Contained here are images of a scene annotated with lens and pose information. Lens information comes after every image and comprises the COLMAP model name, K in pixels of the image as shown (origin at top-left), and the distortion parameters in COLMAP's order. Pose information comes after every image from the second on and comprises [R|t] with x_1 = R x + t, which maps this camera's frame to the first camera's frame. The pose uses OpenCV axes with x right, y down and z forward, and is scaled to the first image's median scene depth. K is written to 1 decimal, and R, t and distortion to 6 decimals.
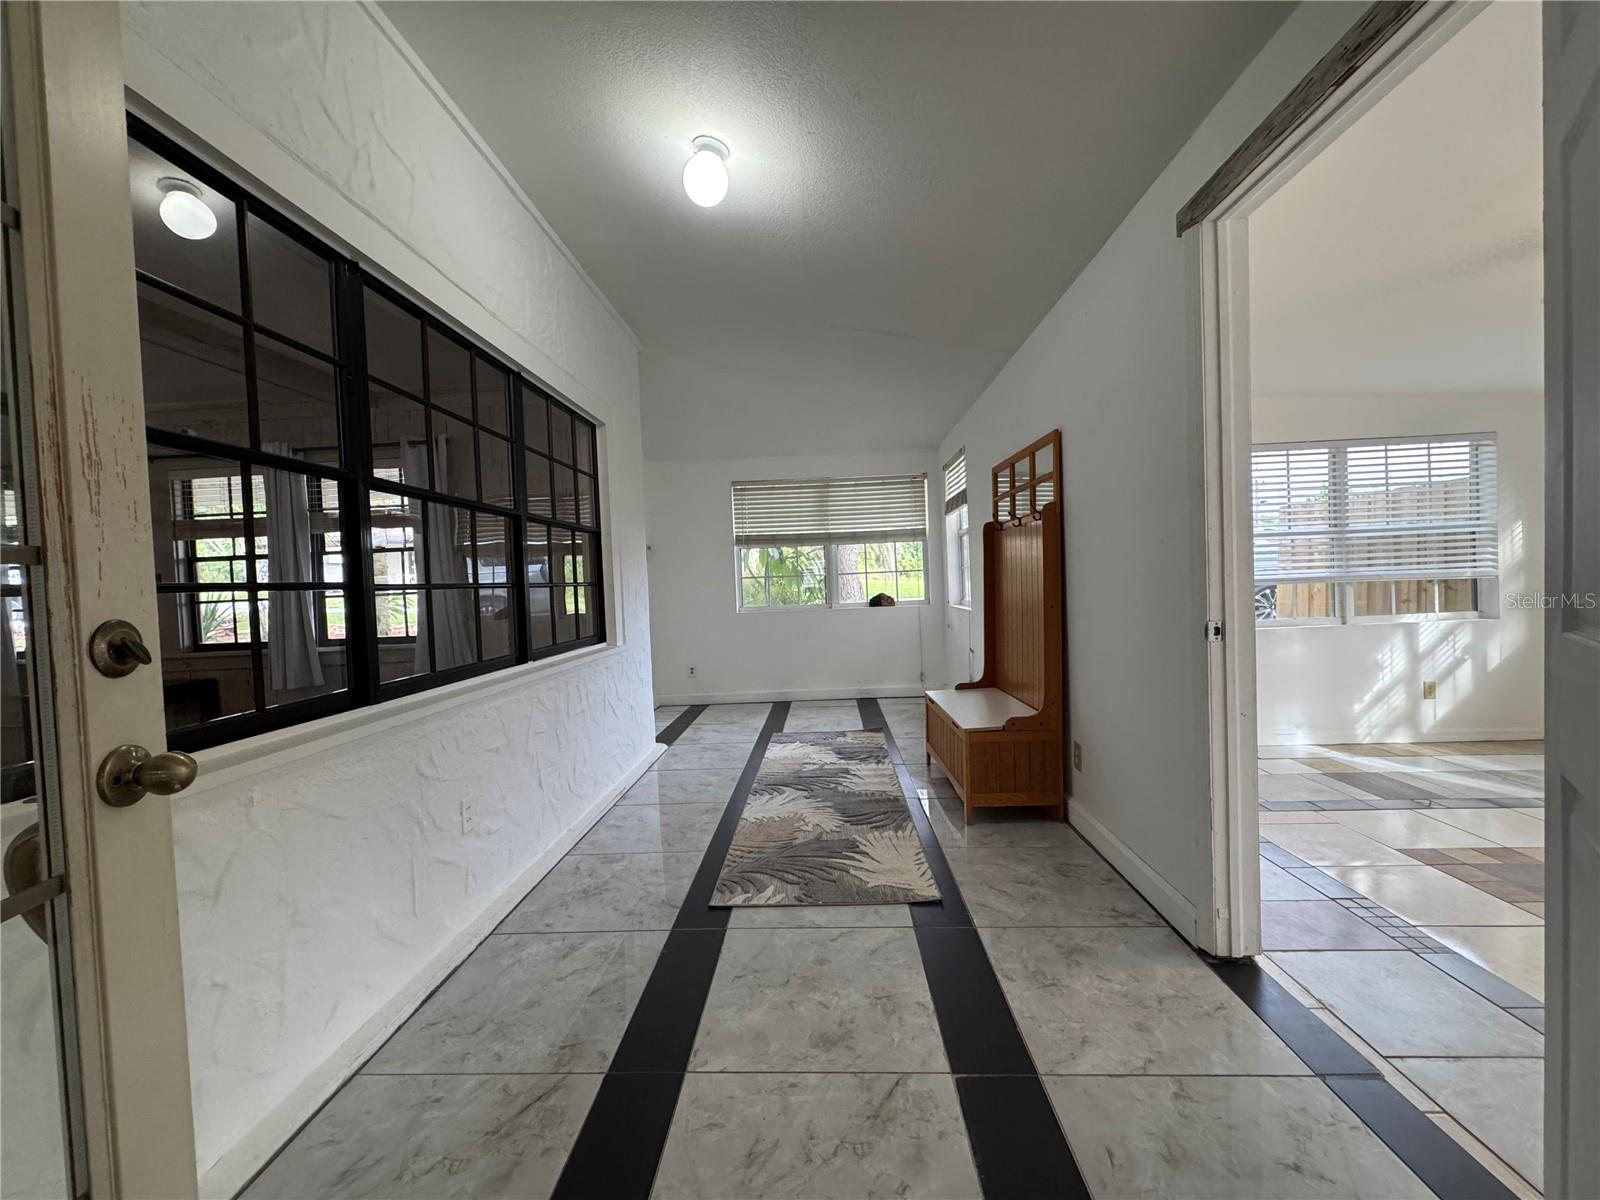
lens RADIAL K [[639.8, 0, 800.0], [0, 639.8, 600.0], [0, 0, 1]] dist [-0.007512, 0.000150]
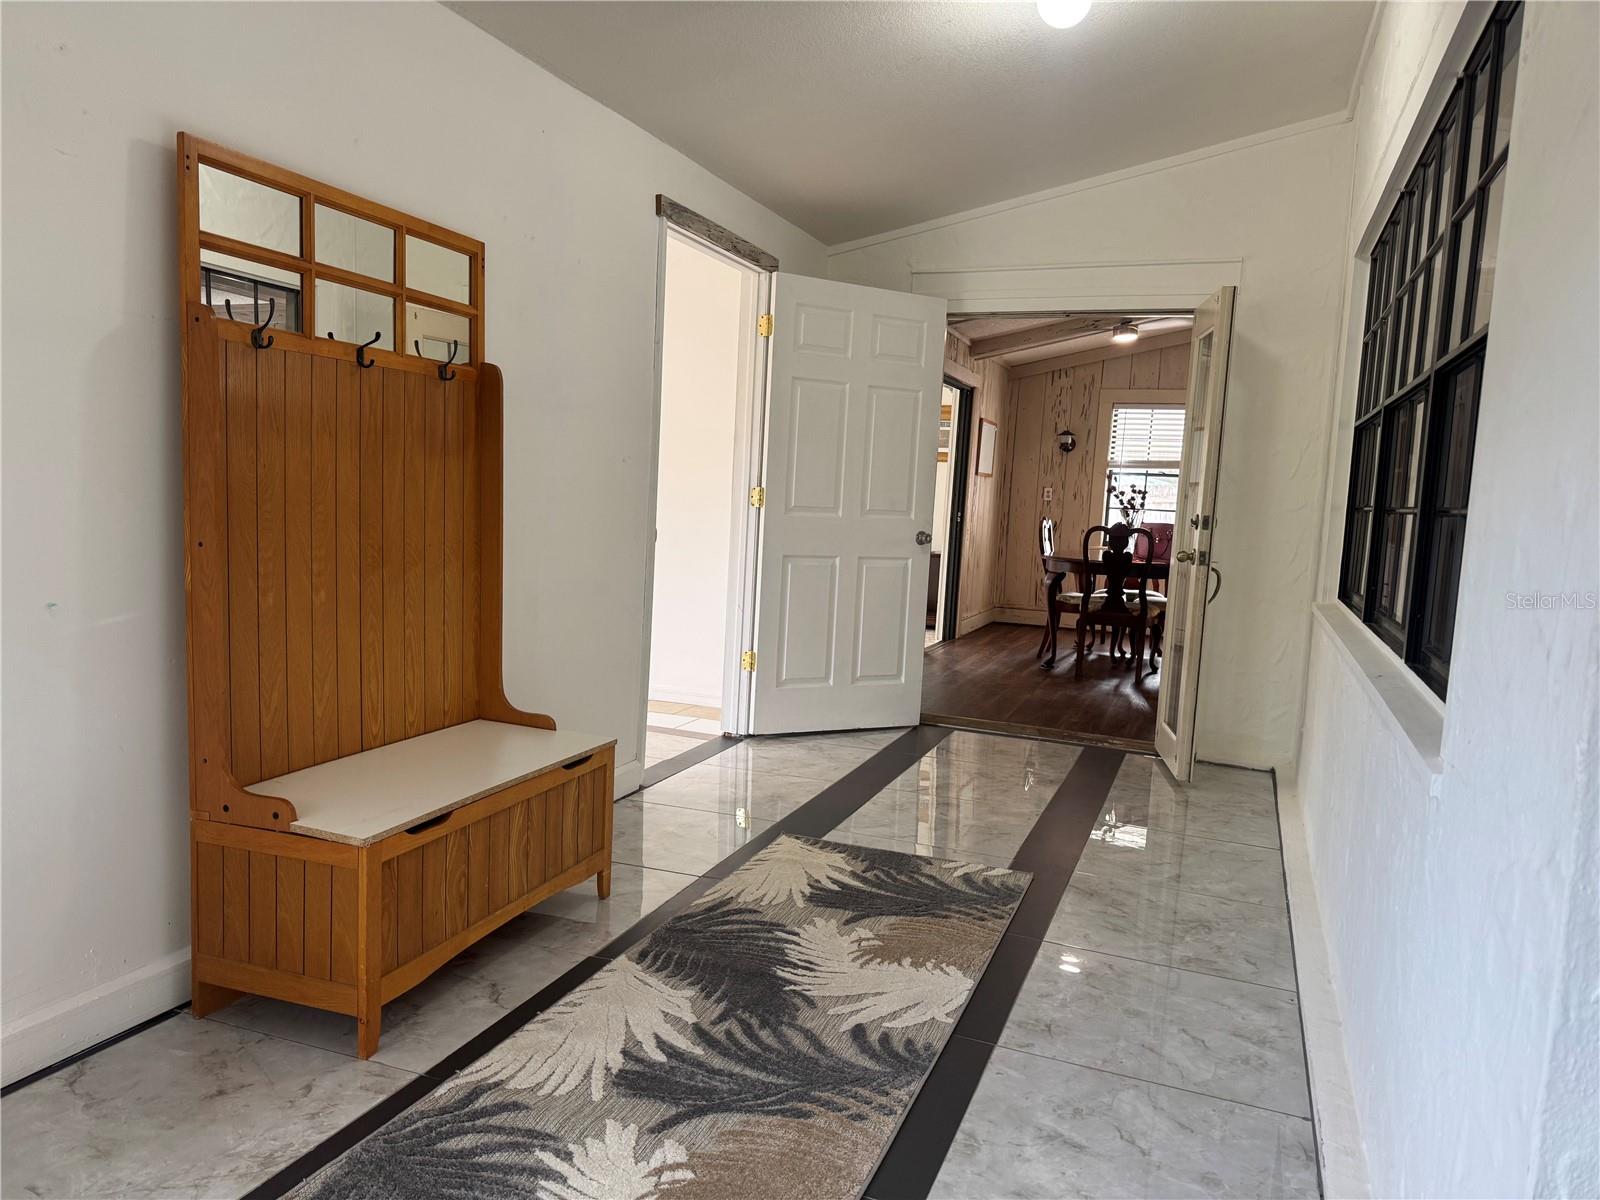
lens RADIAL K [[1124.4, 0, 800.0], [0, 1124.4, 600.0], [0, 0, 1]] dist [0.001007, 0.000091]
pose [[-0.948553, -0.029690, 0.315223, -0.278503], [0.005999, 0.993730, 0.111649, -0.054498], [-0.316562, 0.107796, -0.942427, 2.227495]]
